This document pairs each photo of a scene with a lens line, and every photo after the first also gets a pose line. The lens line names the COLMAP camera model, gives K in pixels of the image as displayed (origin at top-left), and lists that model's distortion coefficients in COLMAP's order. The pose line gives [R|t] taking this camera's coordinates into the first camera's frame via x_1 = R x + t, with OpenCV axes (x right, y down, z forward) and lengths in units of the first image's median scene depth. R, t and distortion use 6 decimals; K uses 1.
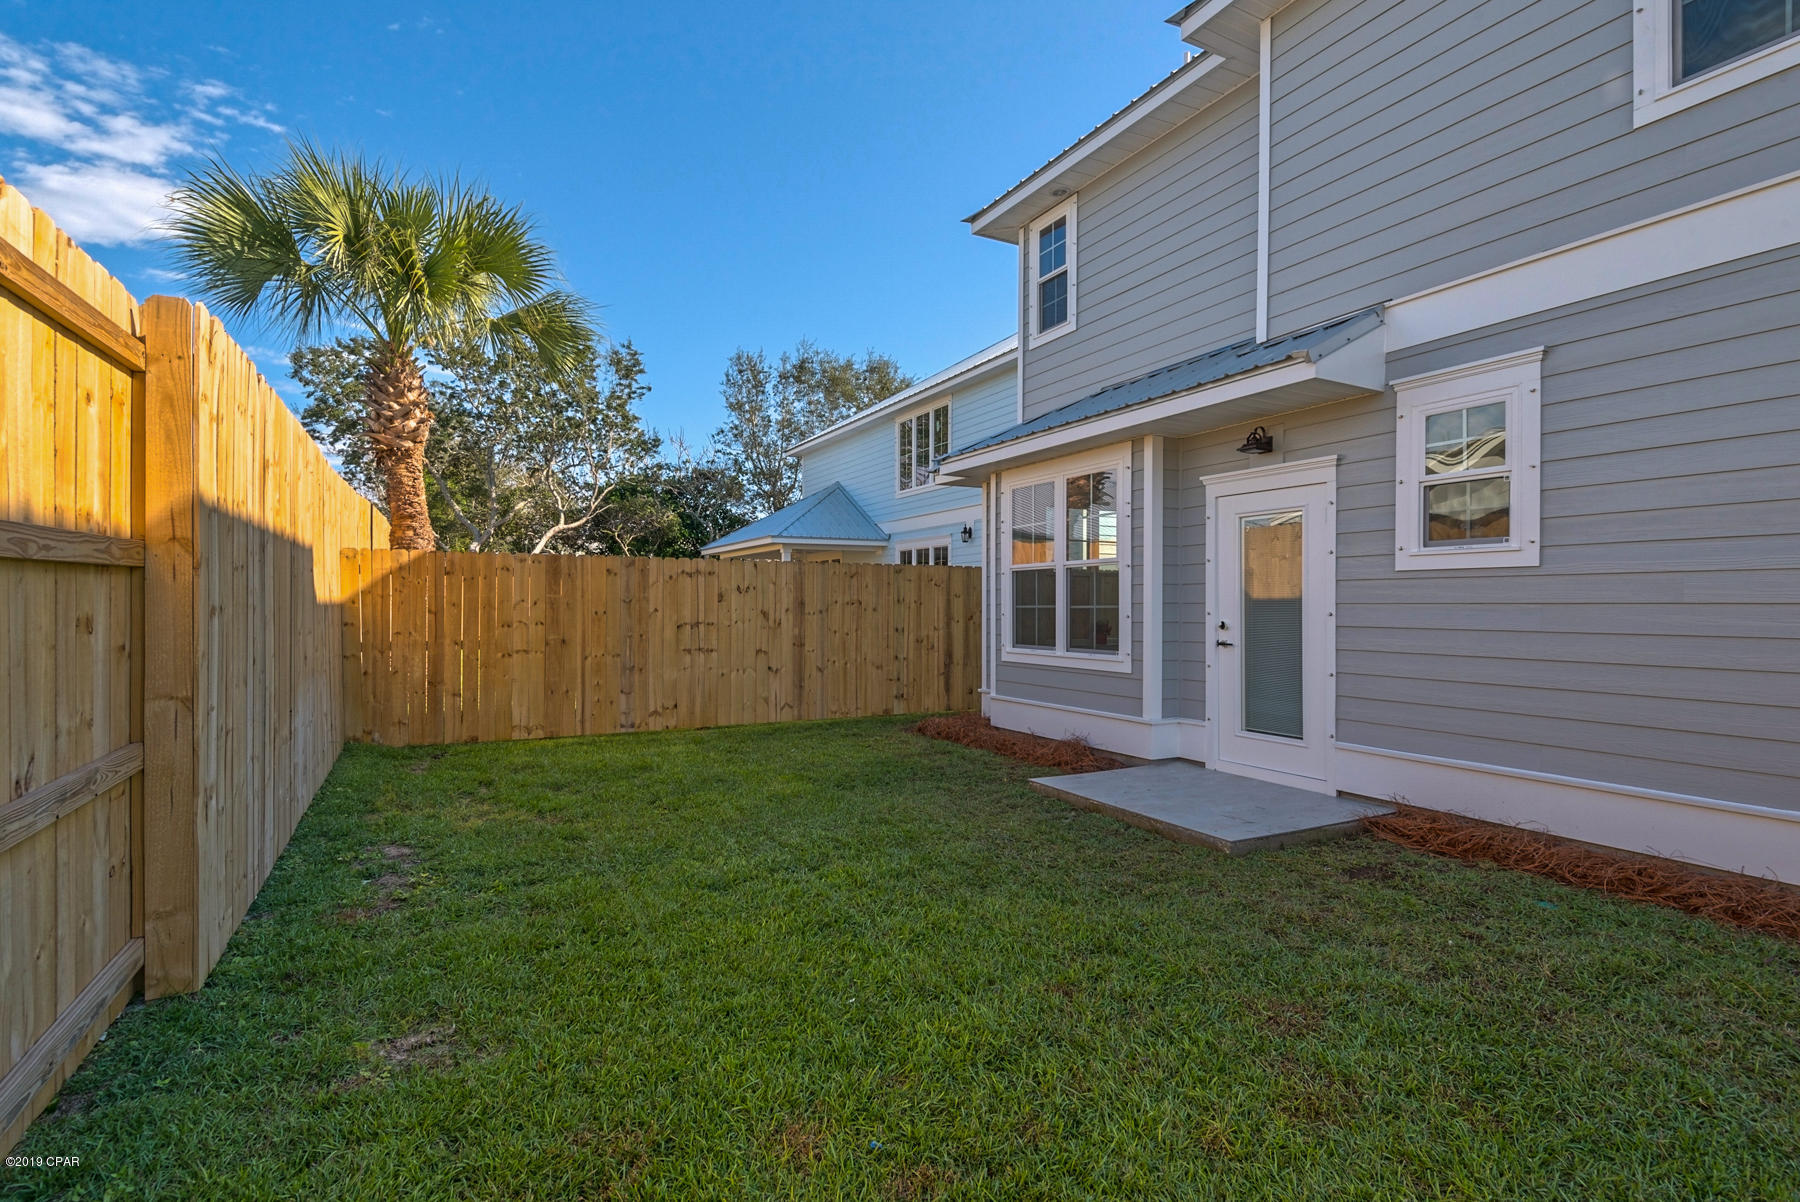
lens RADIAL K [[859.1, 0, 897.7], [0, 859.1, 602.1], [0, 0, 1]] dist [0.003046, -0.004486]
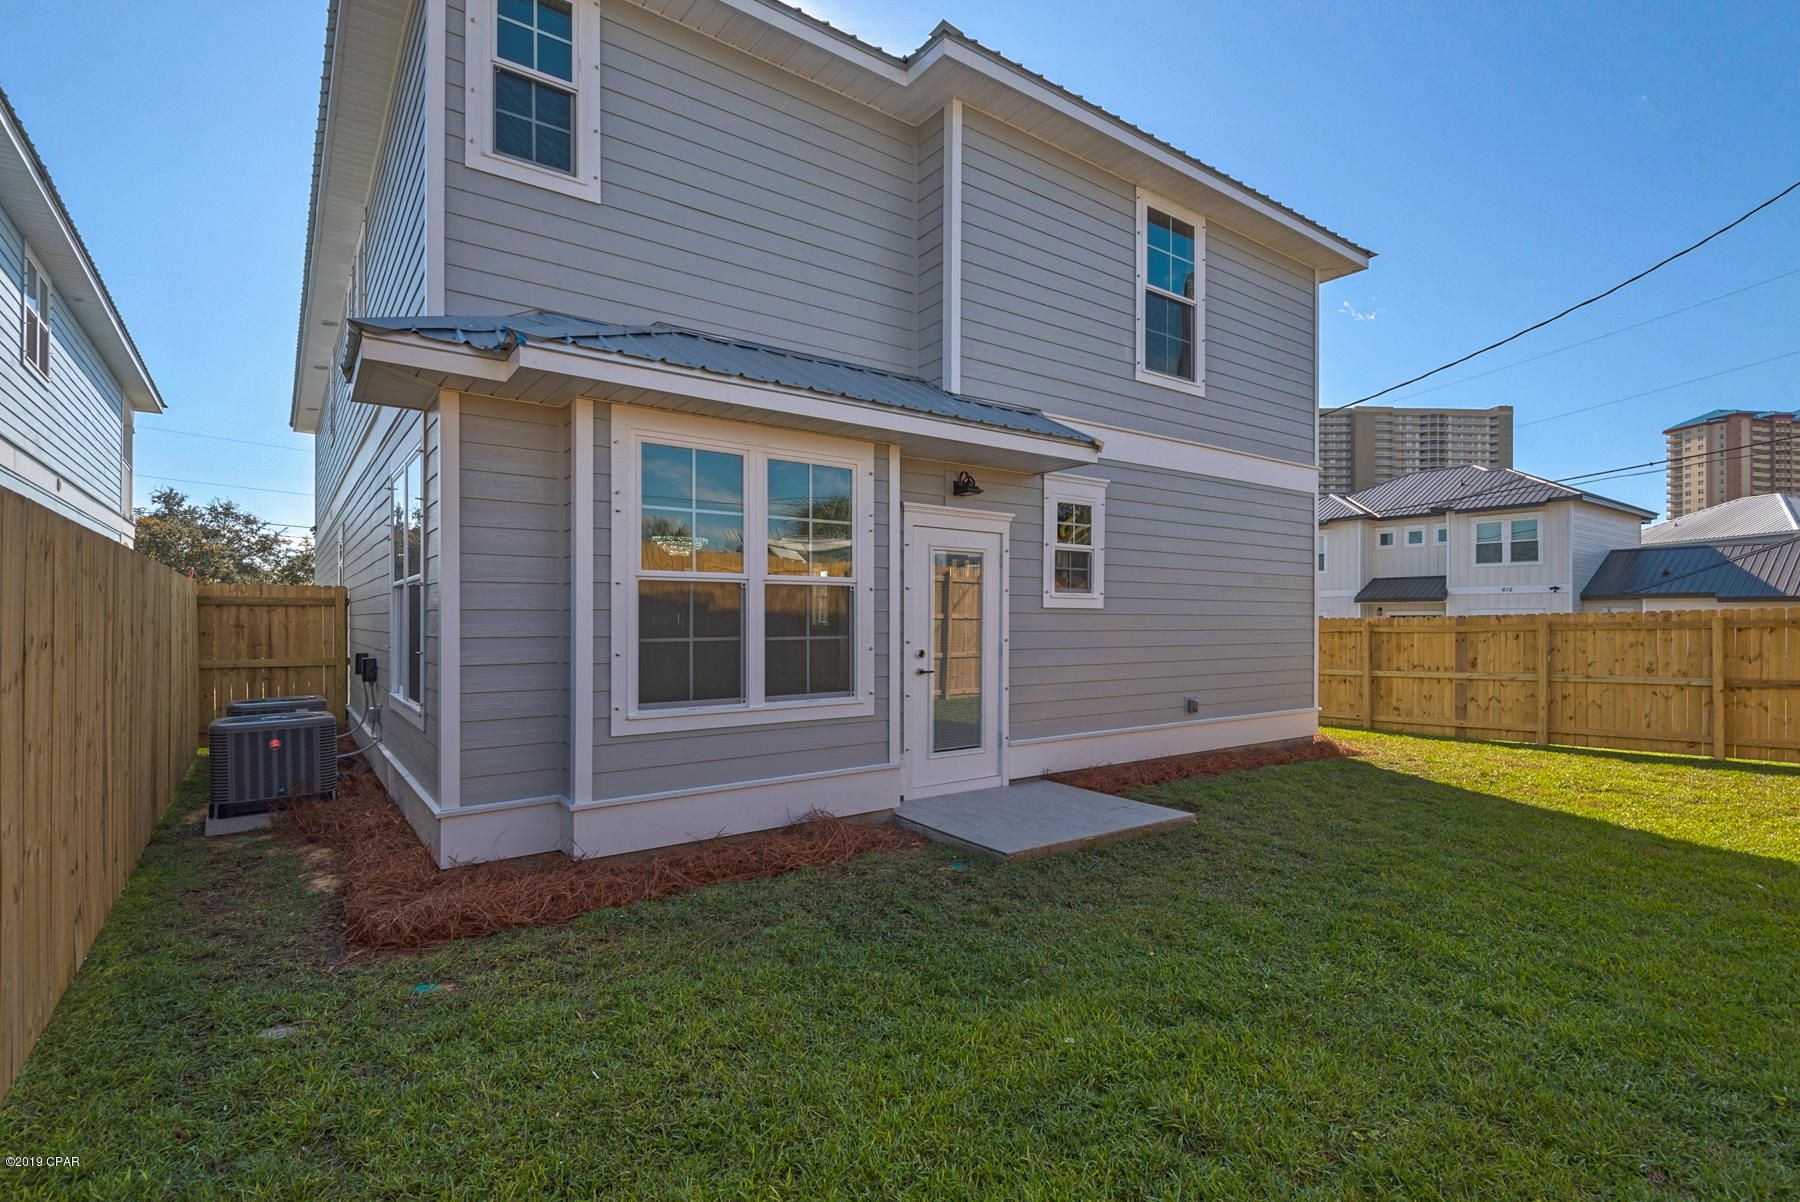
lens RADIAL K [[859.1, 0, 899.8], [0, 859.1, 613.1], [0, 0, 1]] dist [0.003046, -0.004486]
pose [[-0.149431, 0.000151, 0.988772, -0.576269], [-0.010608, 0.999942, -0.001756, -0.017433], [-0.988715, -0.010751, -0.149421, 1.096691]]
